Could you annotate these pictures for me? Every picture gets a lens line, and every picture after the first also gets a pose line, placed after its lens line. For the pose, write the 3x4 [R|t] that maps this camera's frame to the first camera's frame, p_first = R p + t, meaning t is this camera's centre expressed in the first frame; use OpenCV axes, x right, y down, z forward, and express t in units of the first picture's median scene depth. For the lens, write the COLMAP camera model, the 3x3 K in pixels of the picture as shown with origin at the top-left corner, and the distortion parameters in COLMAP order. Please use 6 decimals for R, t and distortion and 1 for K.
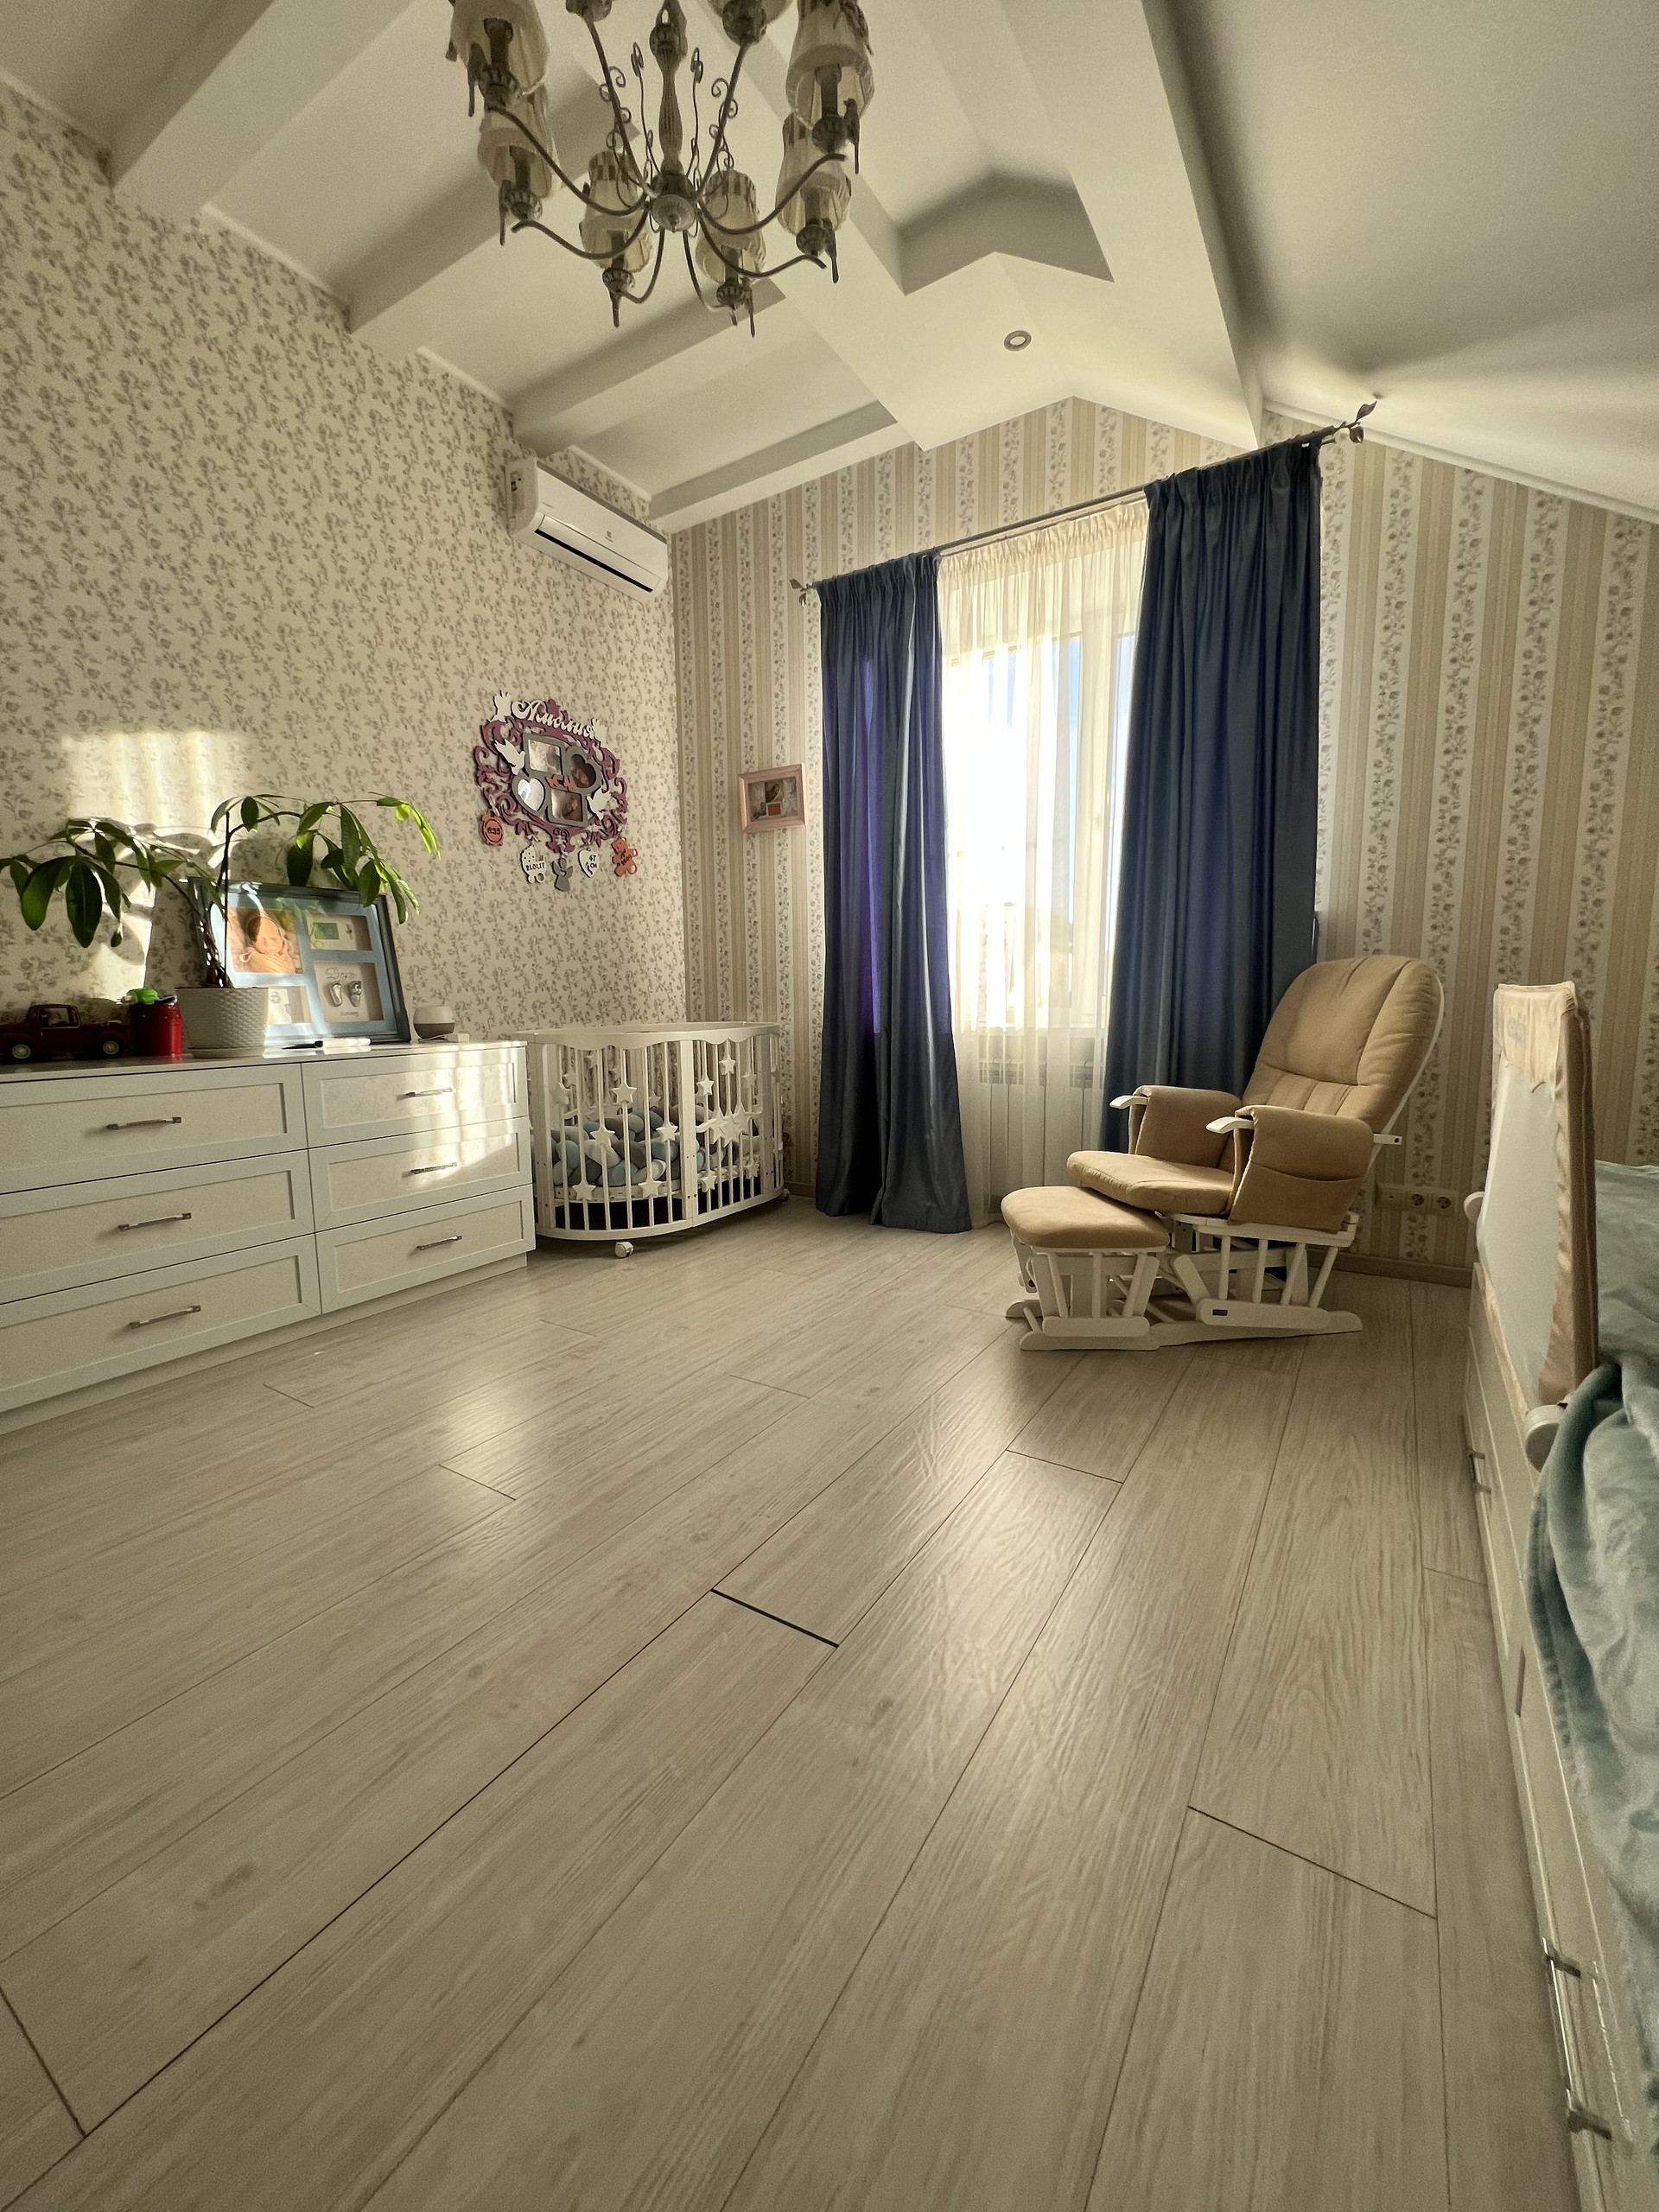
lens RADIAL K [[881.5, 0, 831.5], [0, 881.5, 1103.2], [0, 0, 1]] dist [-0.002310, 0.000520]
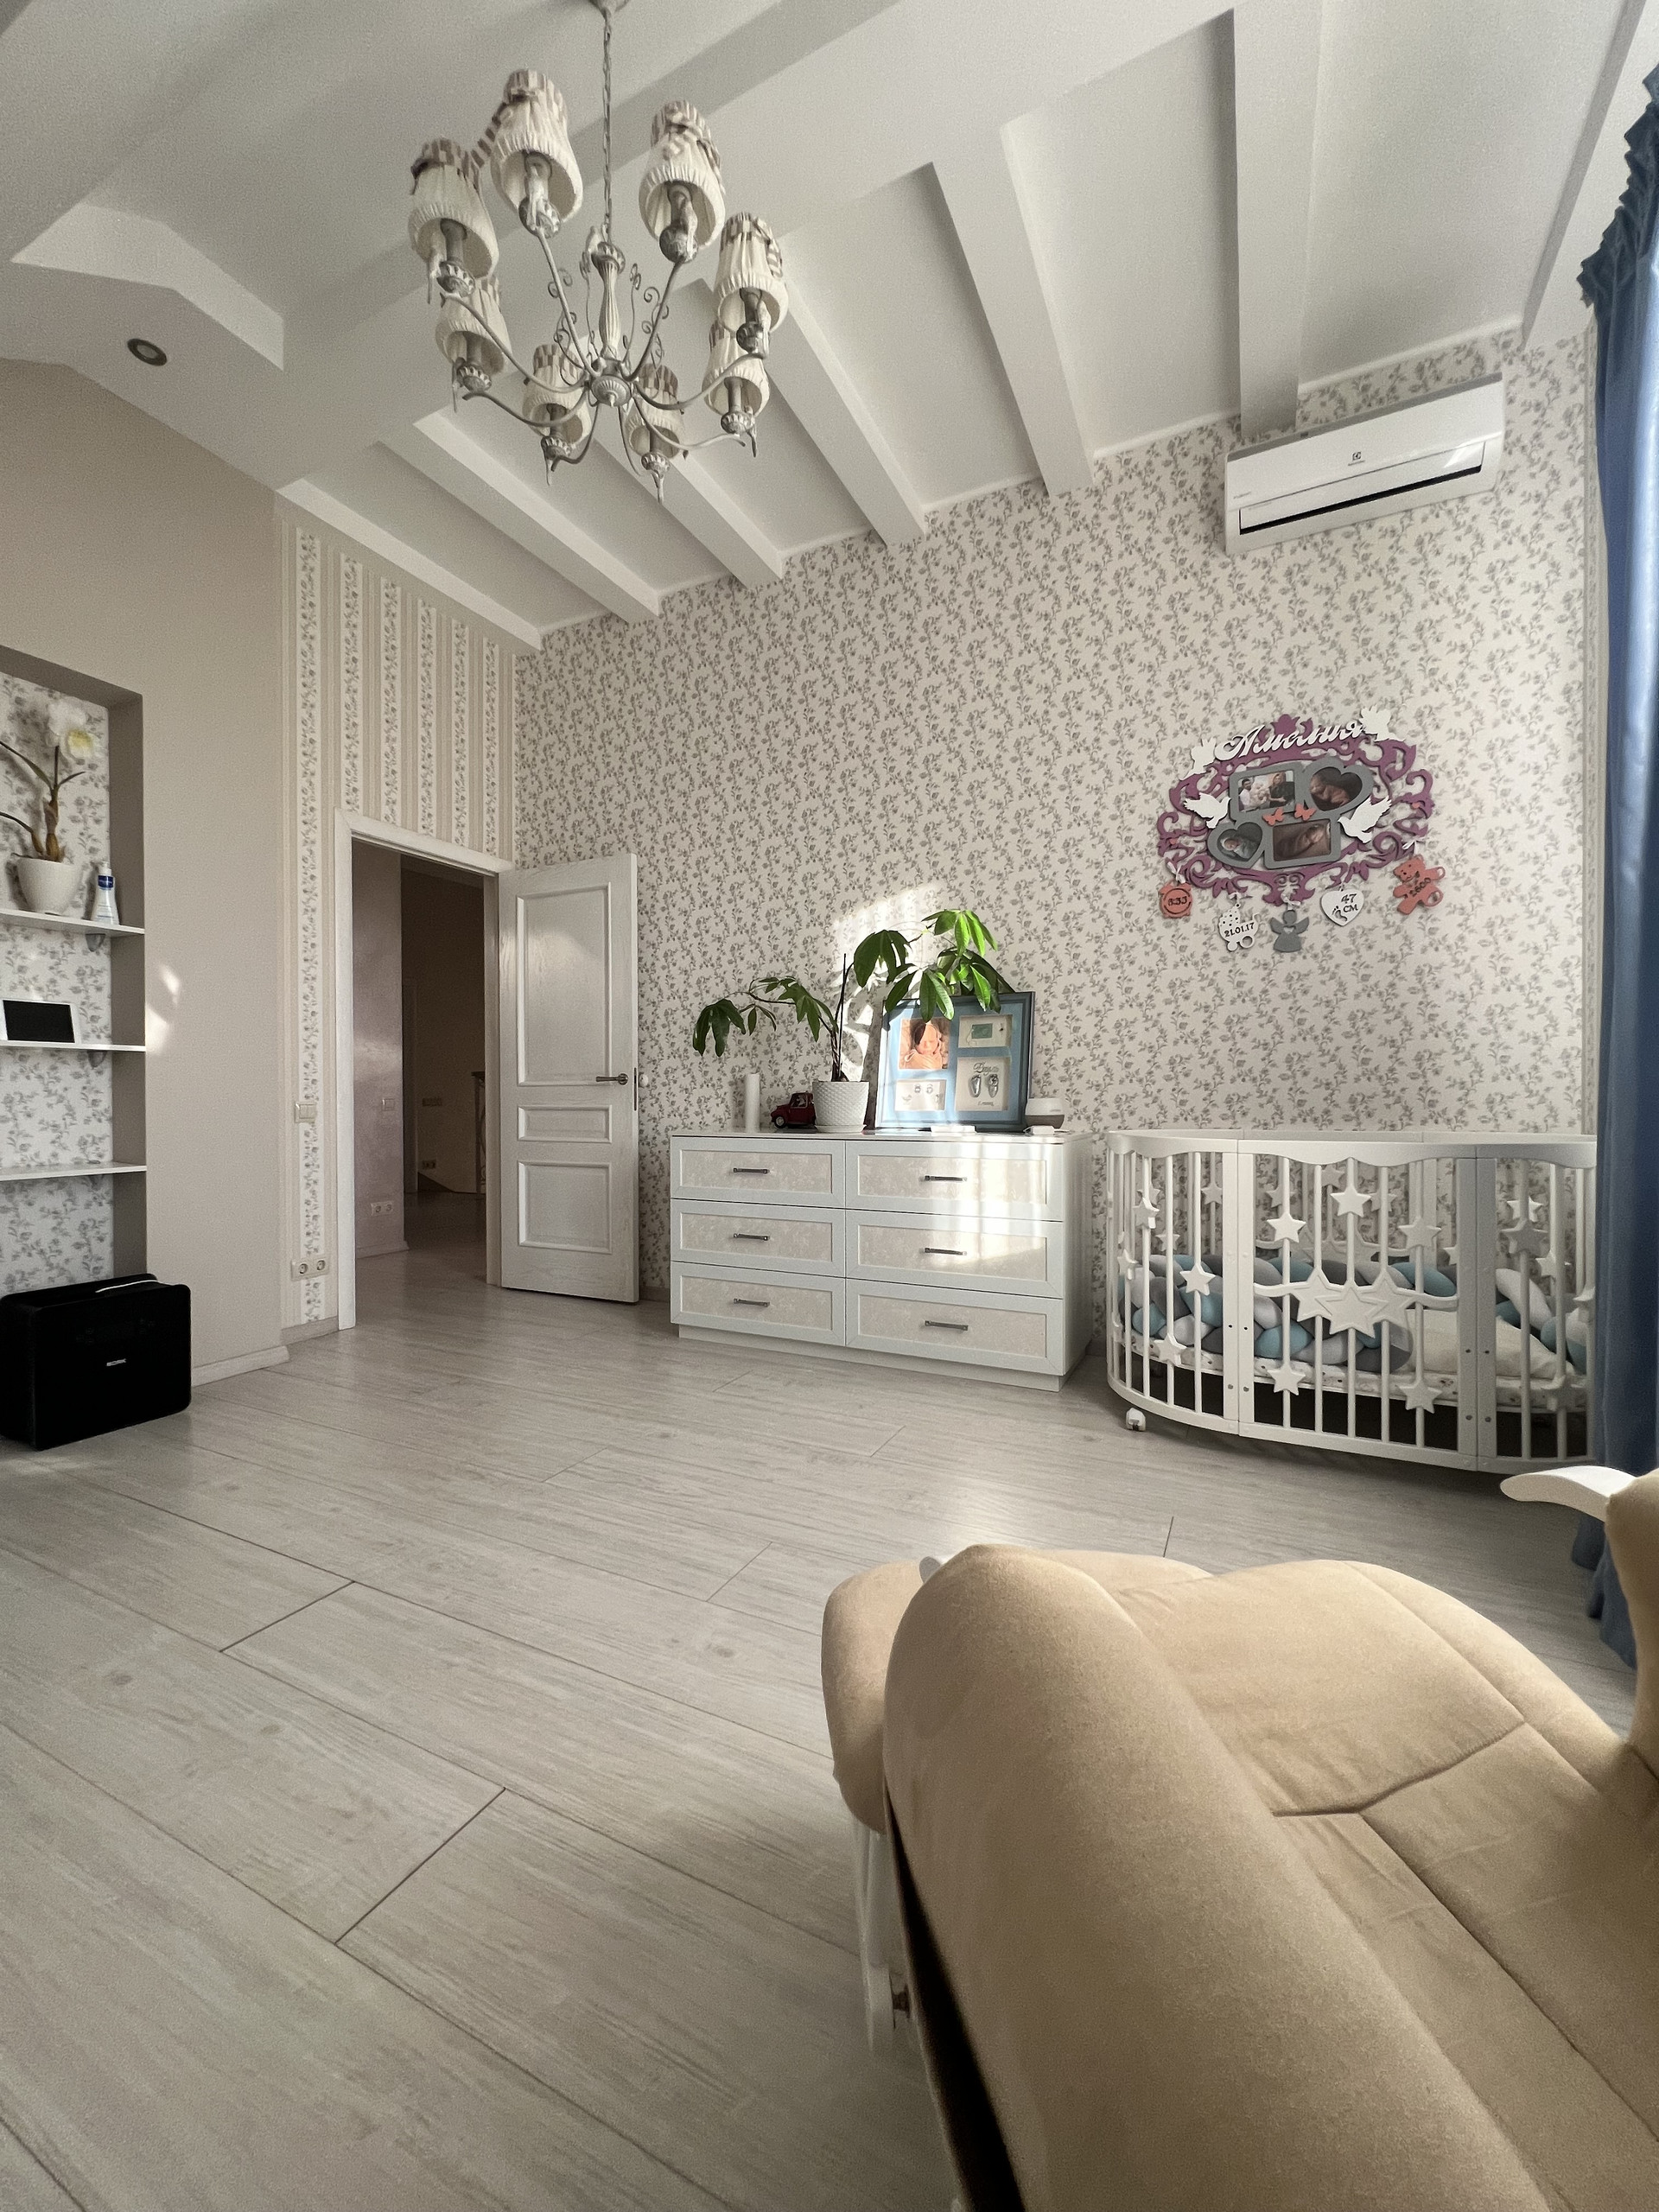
lens RADIAL K [[881.5, 0, 839.5], [0, 881.5, 1106.5], [0, 0, 1]] dist [-0.002310, 0.000520]
pose [[0.107688, 0.021683, -0.993948, 0.472116], [-0.120531, 0.992672, 0.008596, -0.075606], [0.986851, 0.118876, 0.109512, 0.615188]]
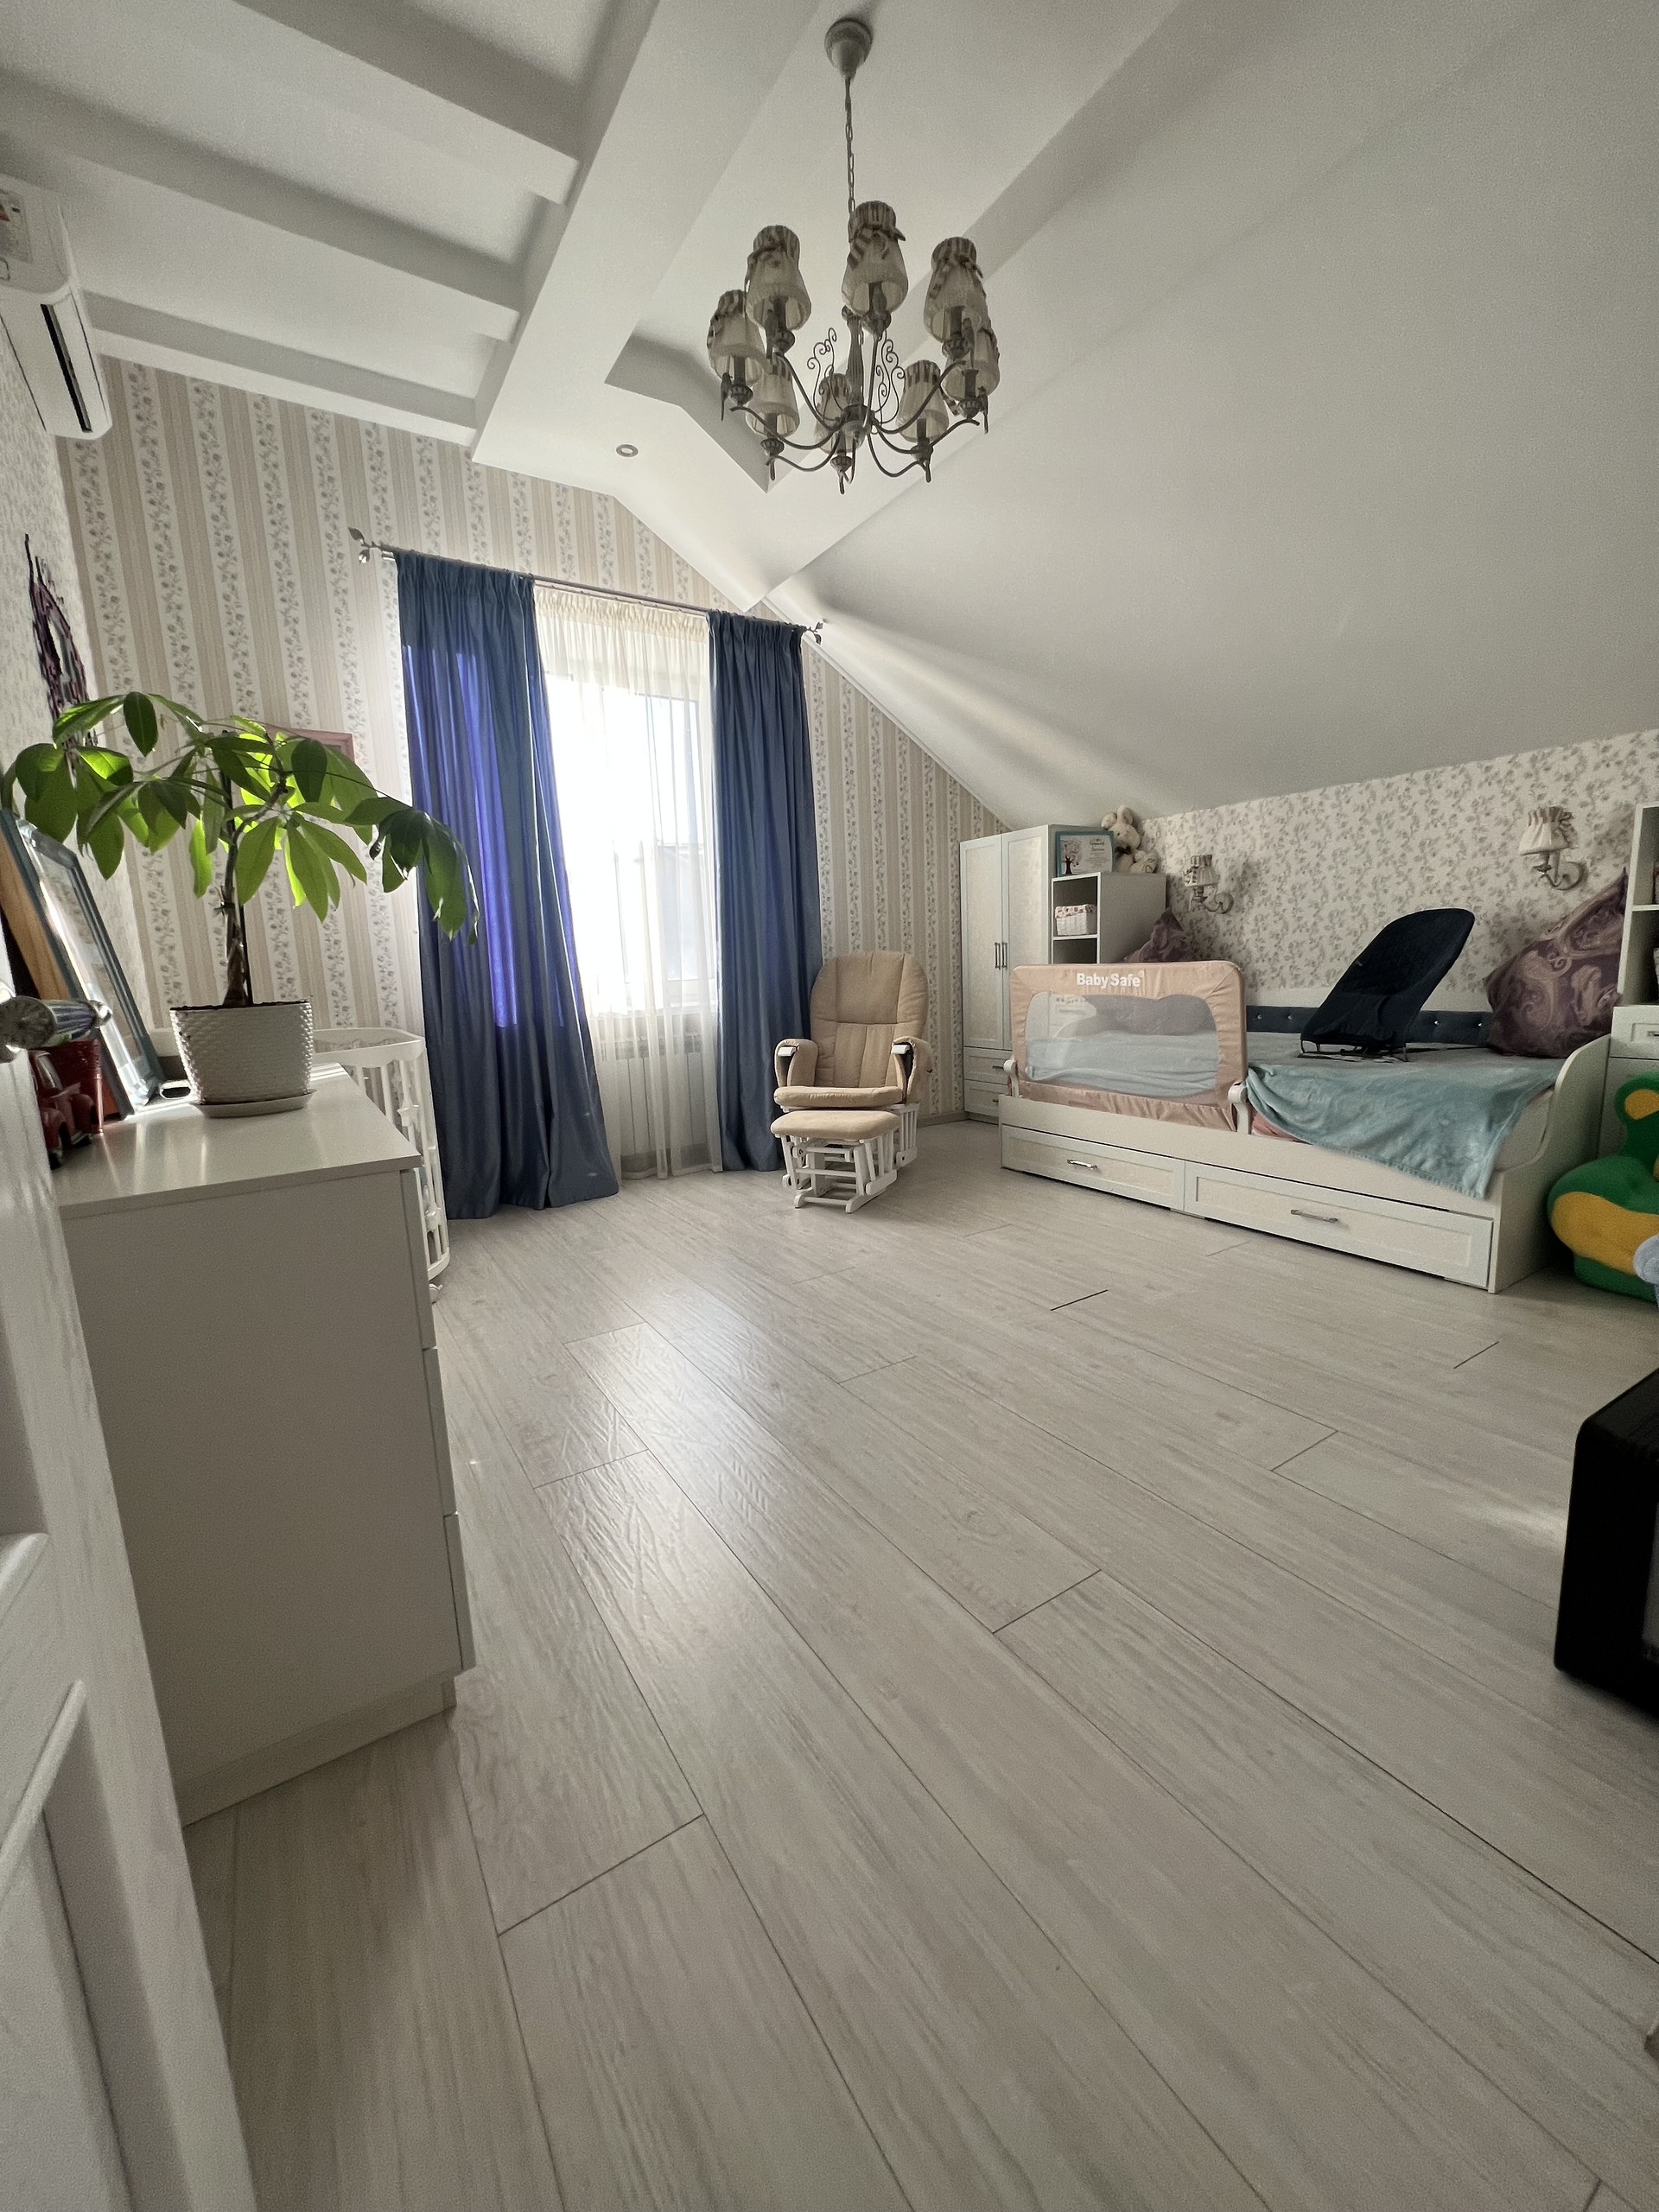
lens RADIAL K [[881.5, 0, 831.7], [0, 881.5, 1105.6], [0, 0, 1]] dist [-0.002310, 0.000520]
pose [[0.421898, -0.159459, 0.892510, -0.787247], [0.148679, 0.983254, 0.105389, -0.045896], [-0.894369, 0.088234, 0.438541, 0.246637]]
